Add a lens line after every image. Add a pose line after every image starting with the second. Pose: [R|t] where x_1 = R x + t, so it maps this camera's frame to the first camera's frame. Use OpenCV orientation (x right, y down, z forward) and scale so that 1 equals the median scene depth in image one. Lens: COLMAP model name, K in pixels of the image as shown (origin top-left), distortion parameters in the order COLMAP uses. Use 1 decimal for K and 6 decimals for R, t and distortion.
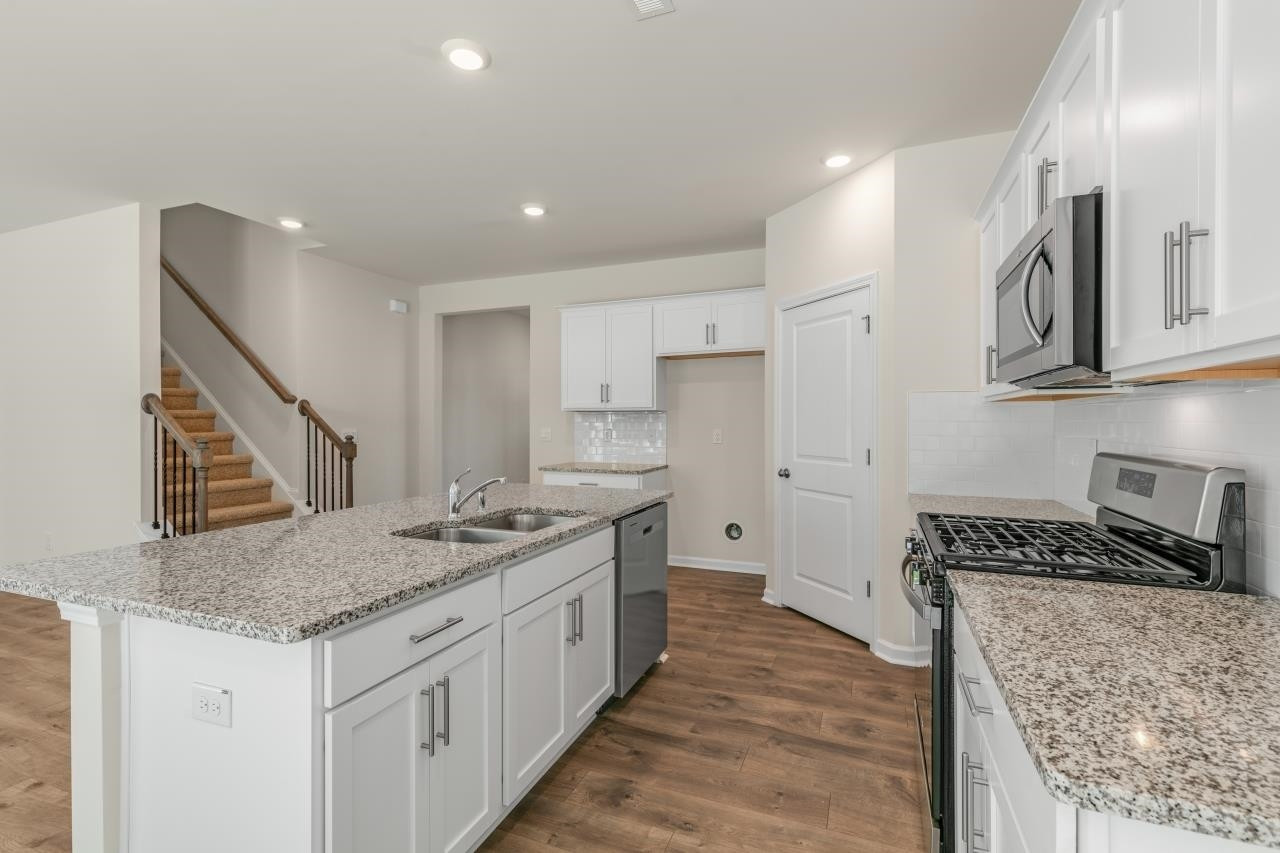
lens RADIAL K [[574.7, 0, 645.8], [0, 574.7, 425.2], [0, 0, 1]] dist [0.000732, -0.000060]
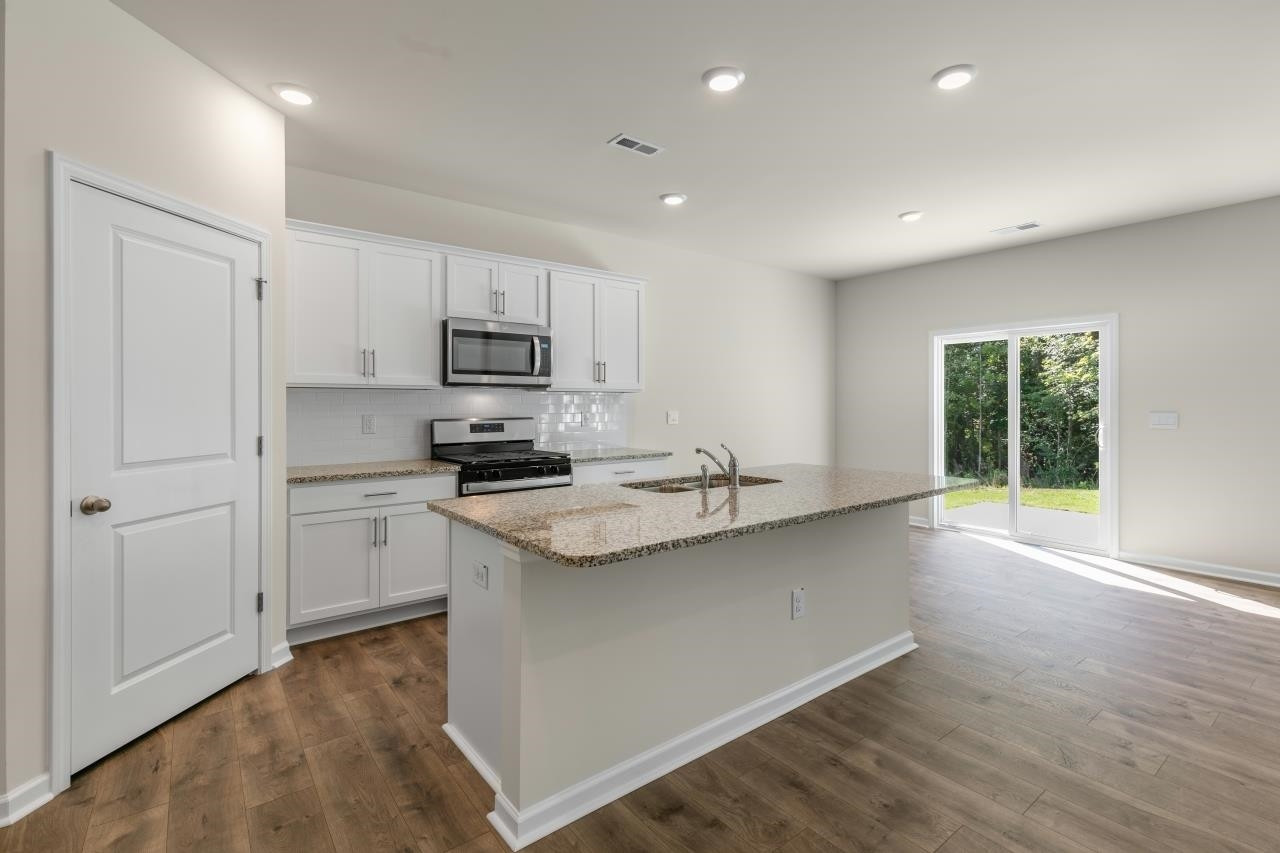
lens RADIAL K [[586.3, 0, 652.6], [0, 586.3, 403.0], [0, 0, 1]] dist [0.009705, -0.000464]
pose [[-0.861003, 0.003679, 0.508587, -0.470188], [0.005476, 0.999983, 0.002035, -0.005843], [-0.508571, 0.004537, -0.861008, 1.242064]]
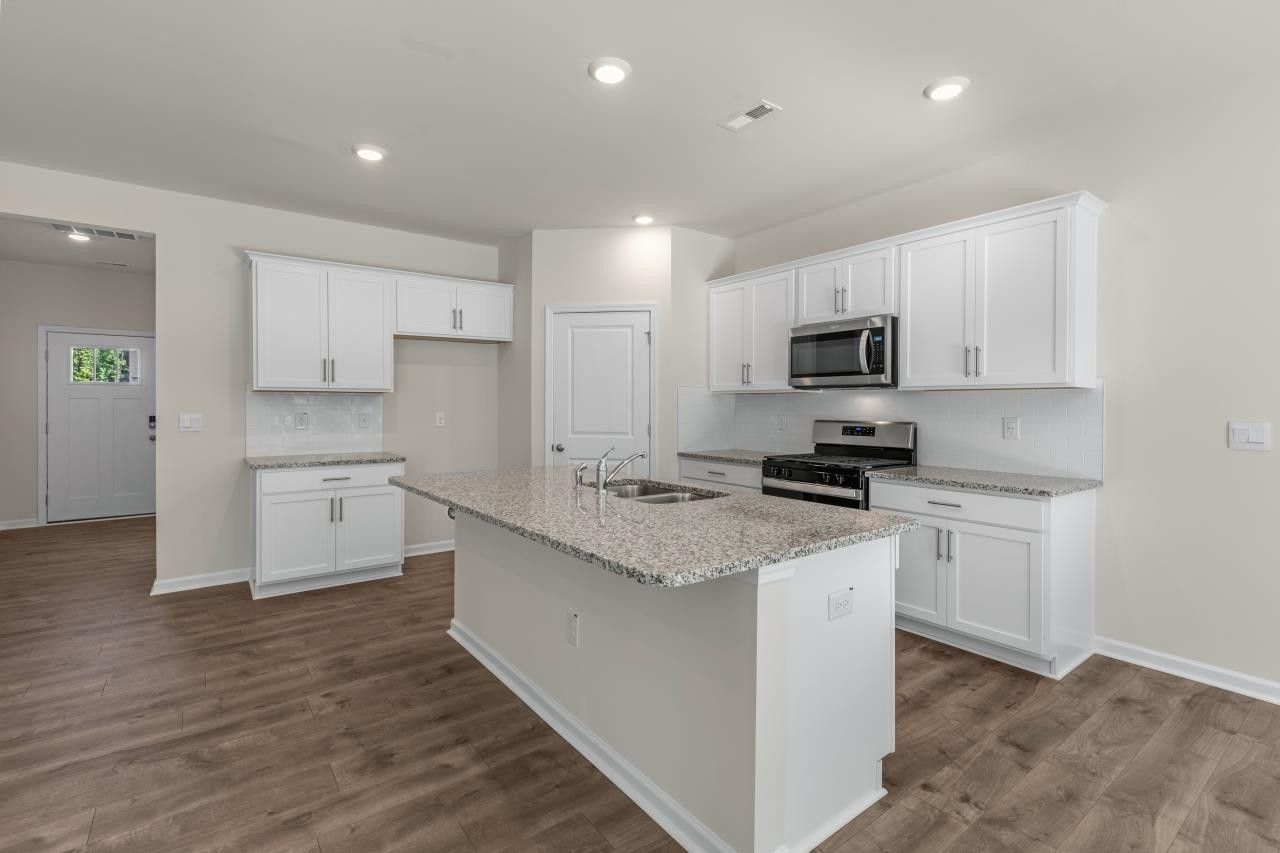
lens RADIAL K [[582.7, 0, 642.8], [0, 582.7, 408.5], [0, 0, 1]] dist [0.008195, -0.000450]
pose [[0.520142, -0.001116, 0.854079, -0.741088], [0.001378, 0.999999, 0.000468, -0.000056], [-0.854079, 0.000934, 0.520143, 0.219400]]
